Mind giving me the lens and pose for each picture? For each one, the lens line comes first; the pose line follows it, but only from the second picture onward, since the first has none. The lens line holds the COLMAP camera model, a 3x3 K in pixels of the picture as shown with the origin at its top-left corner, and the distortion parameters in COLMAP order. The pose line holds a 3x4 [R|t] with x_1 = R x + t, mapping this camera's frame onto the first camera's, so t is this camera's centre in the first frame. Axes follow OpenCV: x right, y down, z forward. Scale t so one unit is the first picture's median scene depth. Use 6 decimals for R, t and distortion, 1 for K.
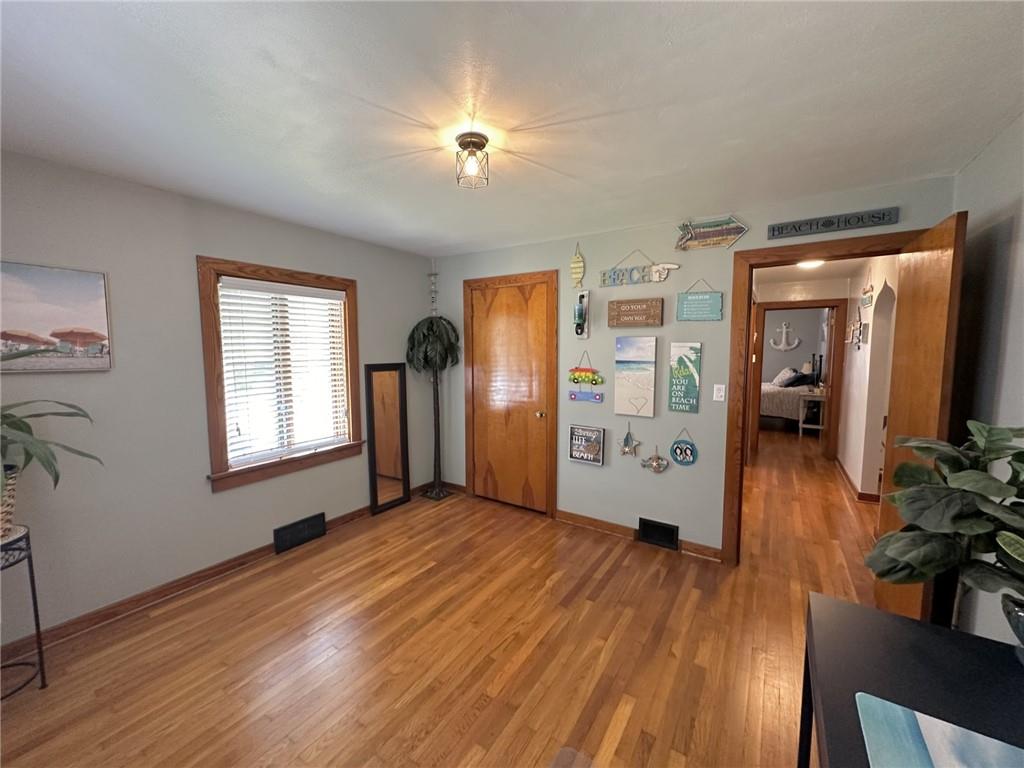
lens RADIAL K [[409.9, 0, 511.9], [0, 409.9, 382.5], [0, 0, 1]] dist [-0.002687, 0.000258]
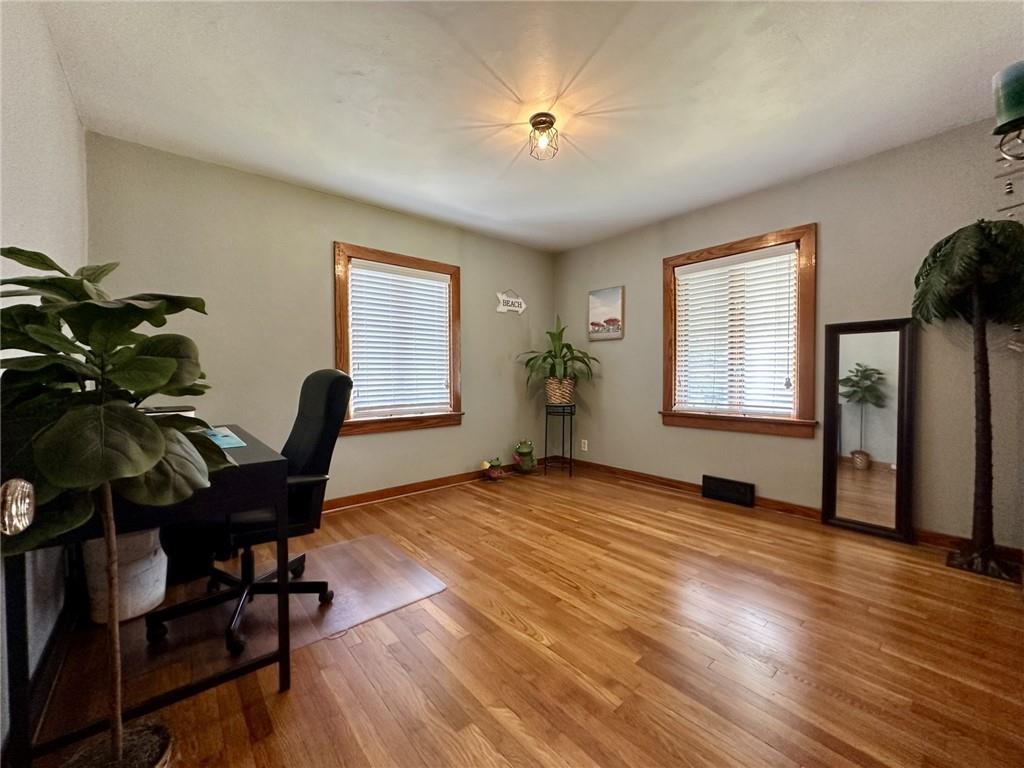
lens RADIAL K [[409.9, 0, 511.9], [0, 409.9, 382.5], [0, 0, 1]] dist [-0.002687, 0.000258]
pose [[-0.290922, 0.015165, -0.956627, 0.700362], [-0.079141, 0.996066, 0.039858, 0.101023], [0.953468, 0.087304, -0.288577, 0.823582]]
